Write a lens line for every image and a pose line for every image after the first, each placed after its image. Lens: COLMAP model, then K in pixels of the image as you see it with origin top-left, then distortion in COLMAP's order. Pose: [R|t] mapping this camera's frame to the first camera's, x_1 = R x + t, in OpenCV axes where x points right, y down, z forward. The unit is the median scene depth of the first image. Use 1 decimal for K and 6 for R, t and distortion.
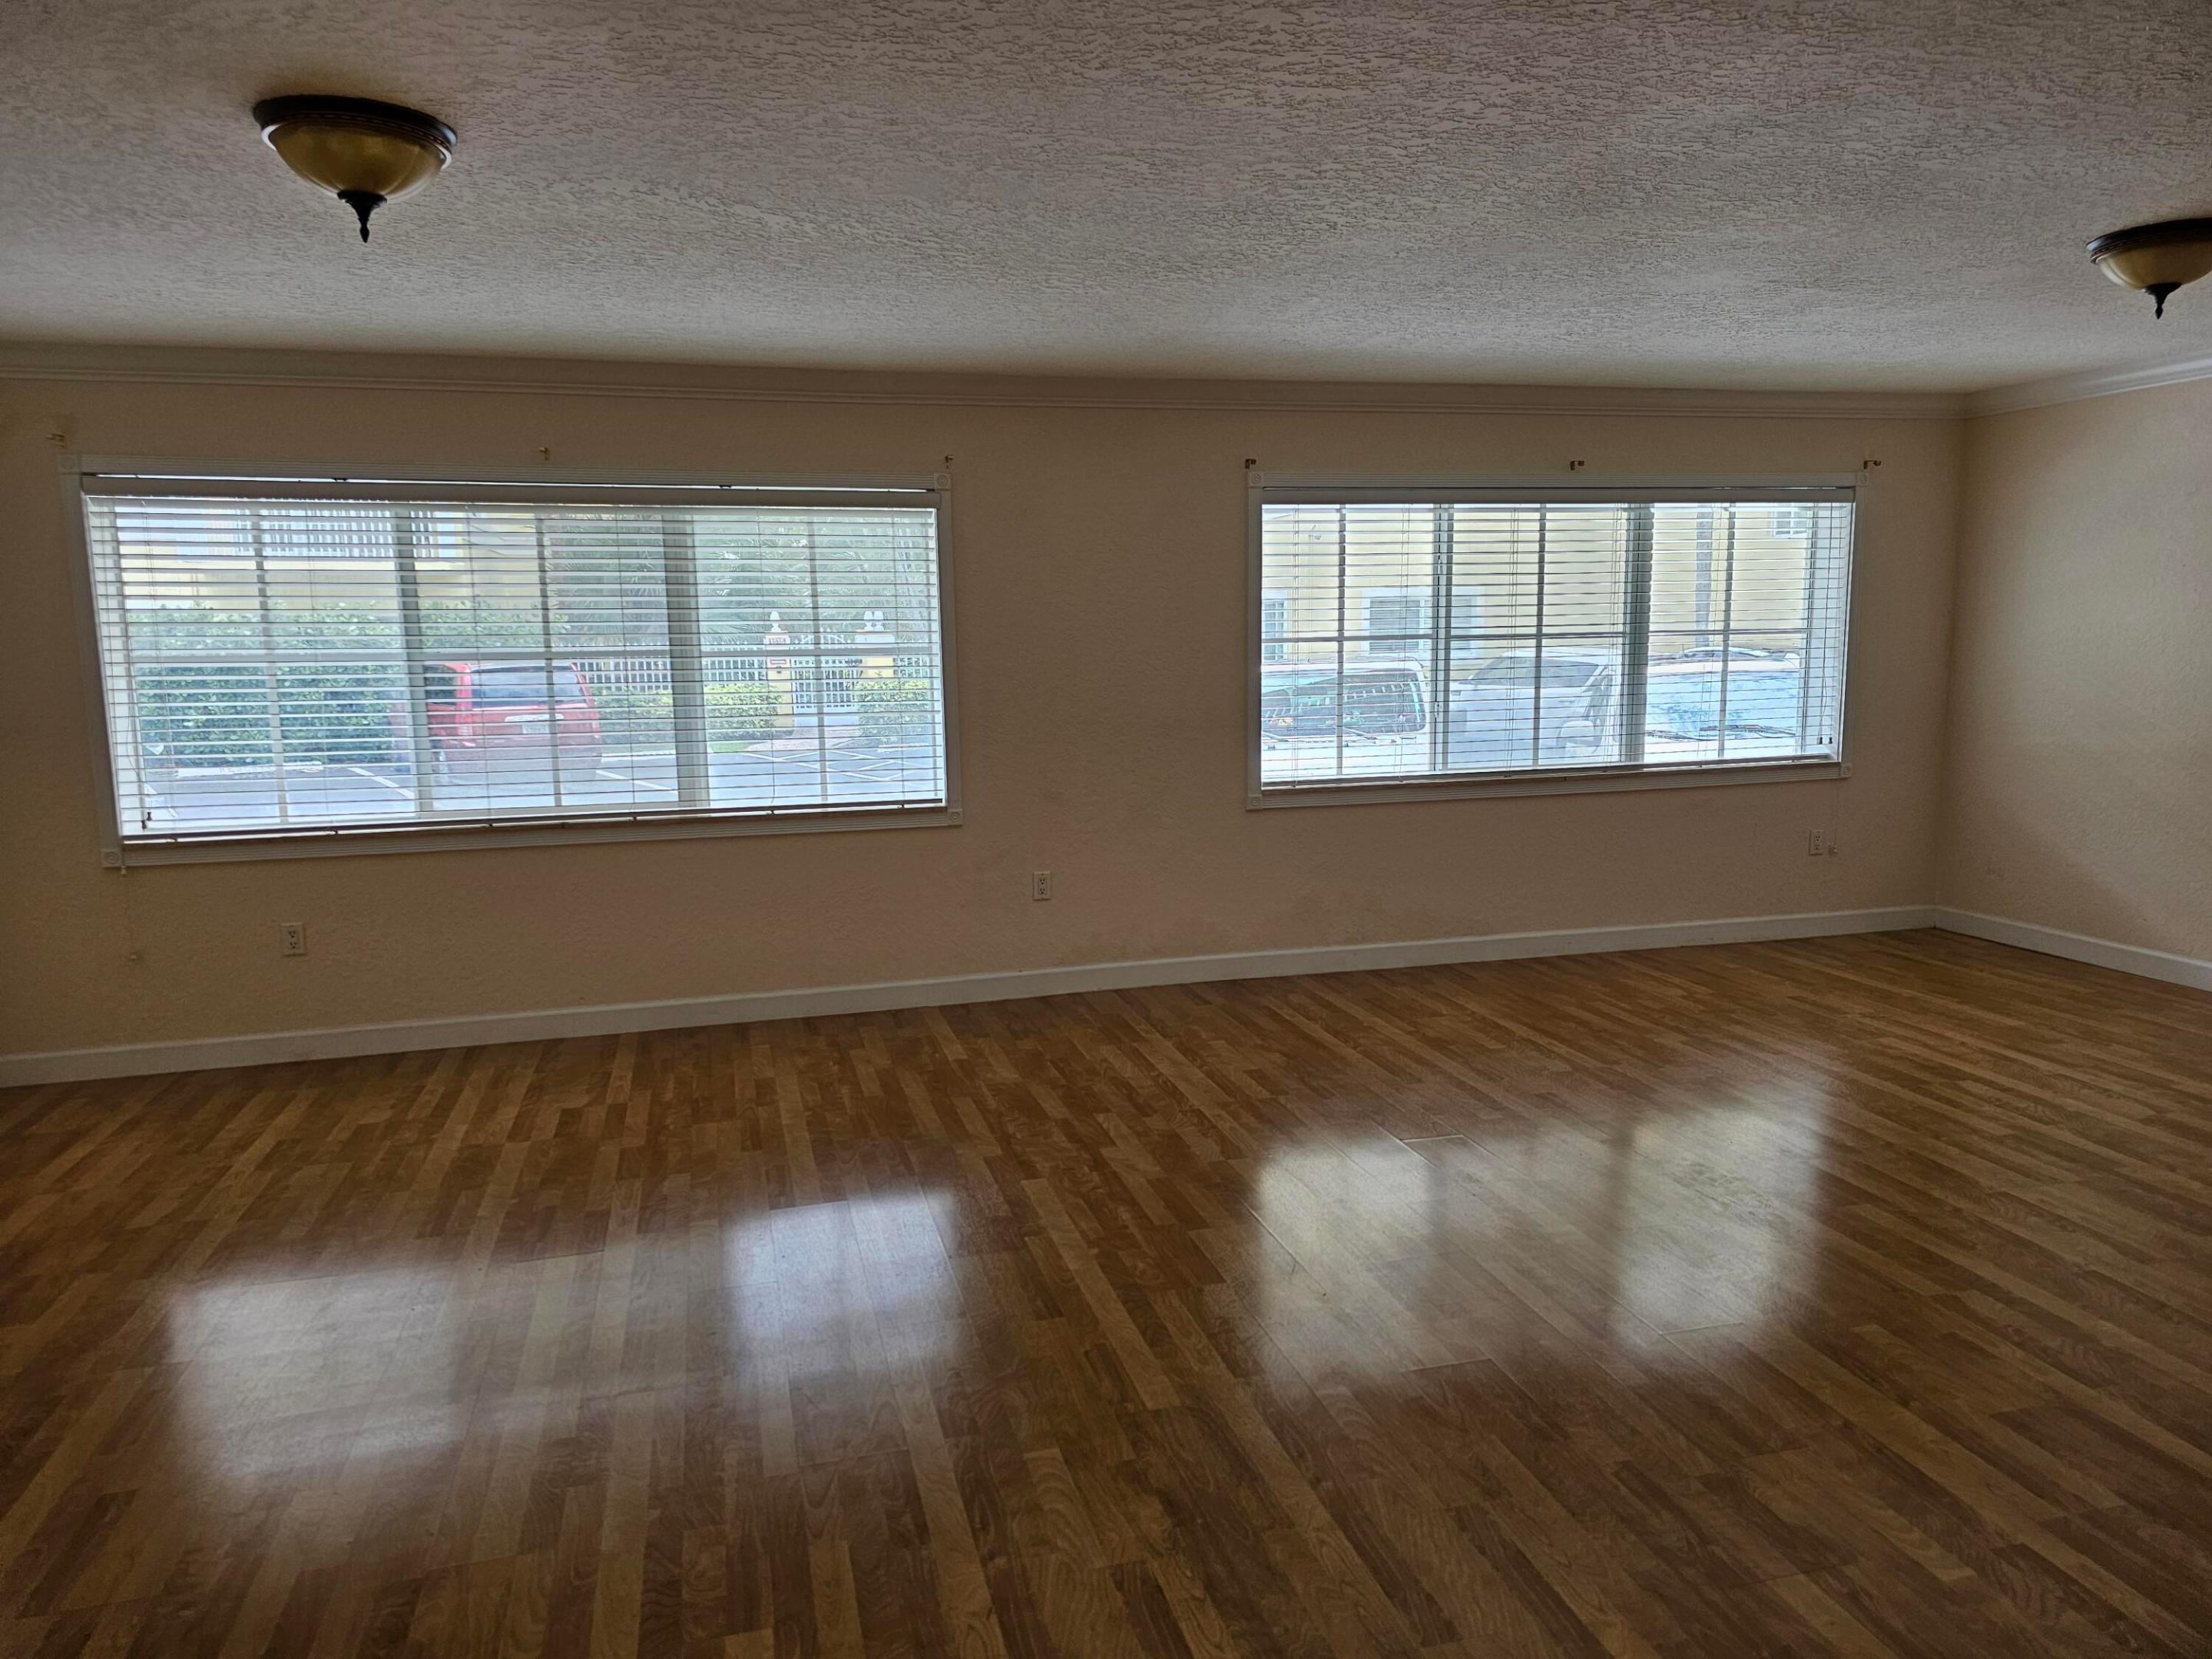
lens RADIAL K [[1478.5, 0, 1083.8], [0, 1478.5, 827.7], [0, 0, 1]] dist [0.058866, -0.047498]
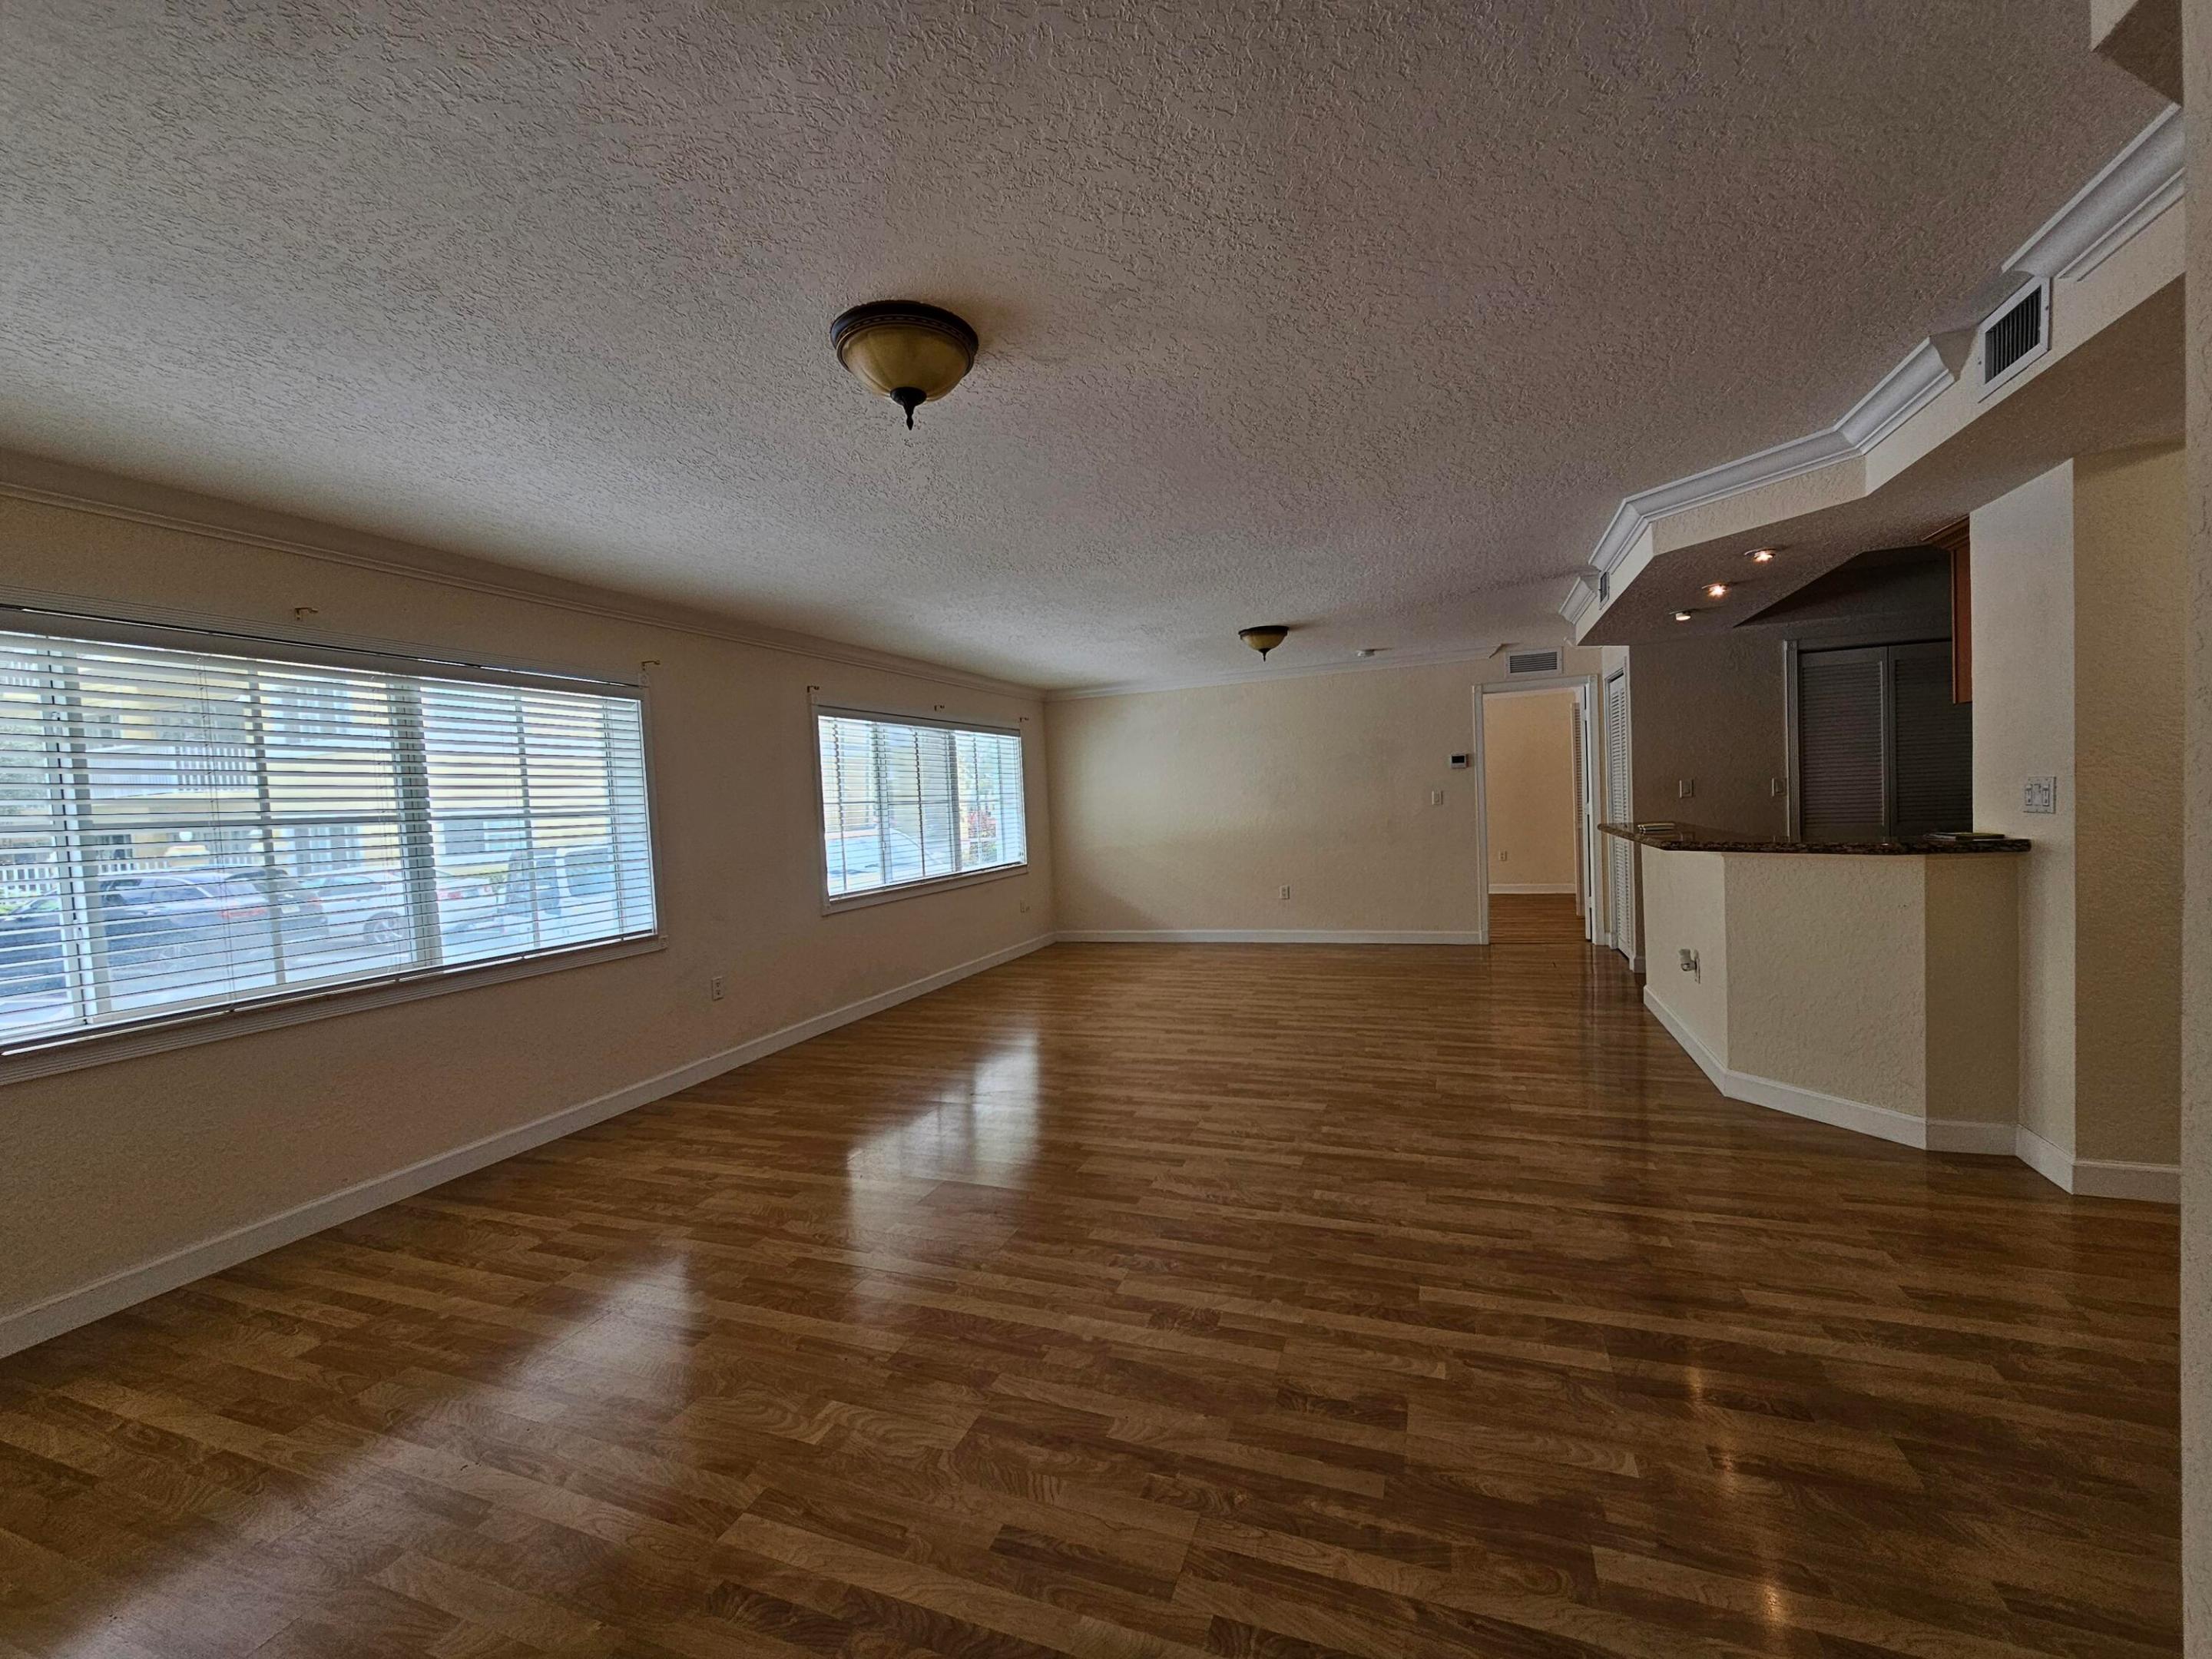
lens RADIAL K [[916.9, 0, 1110.0], [0, 916.9, 836.0], [0, 0, 1]] dist [-0.018320, 0.009143]
pose [[0.579412, -0.041781, 0.813963, -0.588793], [0.156351, 0.985835, -0.060694, 0.011531], [-0.799897, 0.162431, 0.577737, 0.275040]]
